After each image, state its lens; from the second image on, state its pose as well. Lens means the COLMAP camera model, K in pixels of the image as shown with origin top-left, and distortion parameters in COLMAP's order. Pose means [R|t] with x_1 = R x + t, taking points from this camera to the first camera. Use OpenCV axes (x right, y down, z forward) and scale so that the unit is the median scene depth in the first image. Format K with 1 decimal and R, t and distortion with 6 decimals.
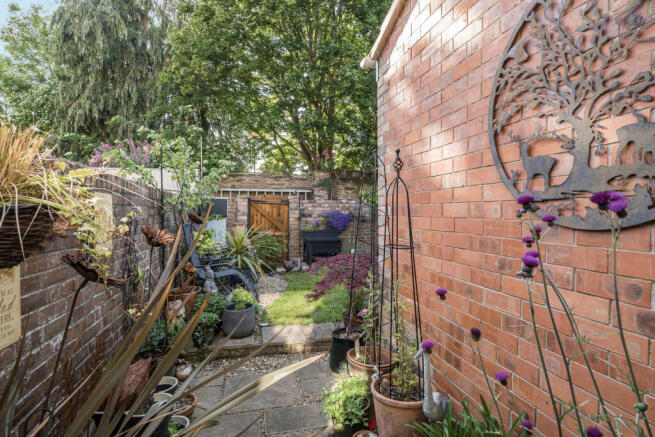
lens RADIAL K [[345.2, 0, 326.8], [0, 345.2, 217.4], [0, 0, 1]] dist [0.000789, 0.000229]
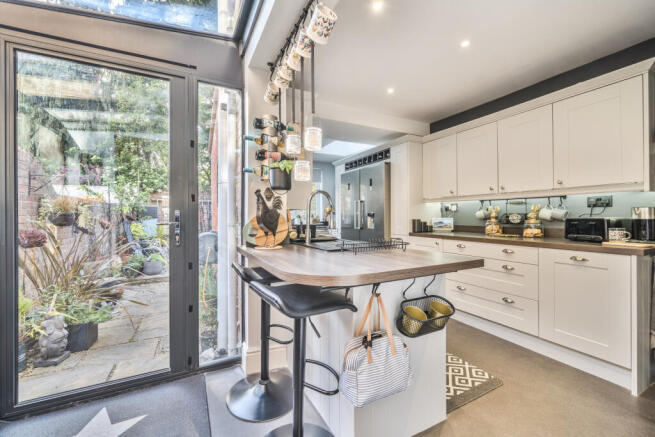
lens RADIAL K [[264.5, 0, 325.4], [0, 264.5, 216.1], [0, 0, 1]] dist [0.000997, 0.000123]
pose [[0.972722, 0.000445, 0.231974, 0.140697], [0.002710, 0.999908, -0.013283, 0.006905], [-0.231958, 0.013549, 0.972631, -0.285888]]
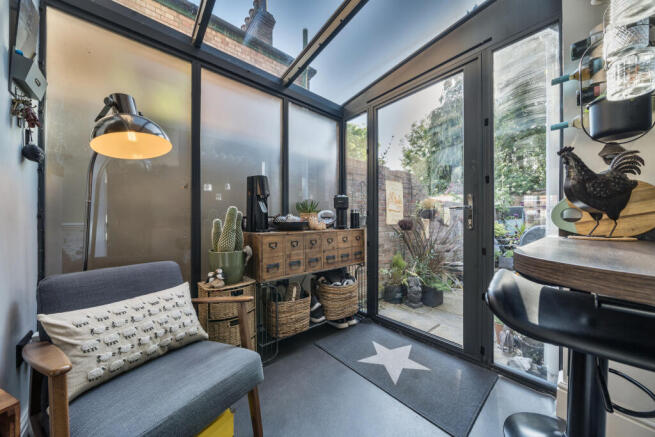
lens RADIAL K [[224.7, 0, 323.9], [0, 224.7, 220.6], [0, 0, 1]] dist [-0.000167, -0.000032]
pose [[0.456158, 0.001741, -0.889897, 0.174980], [-0.011280, 0.999929, -0.003826, 0.019618], [0.889827, 0.011783, 0.456145, -0.247927]]
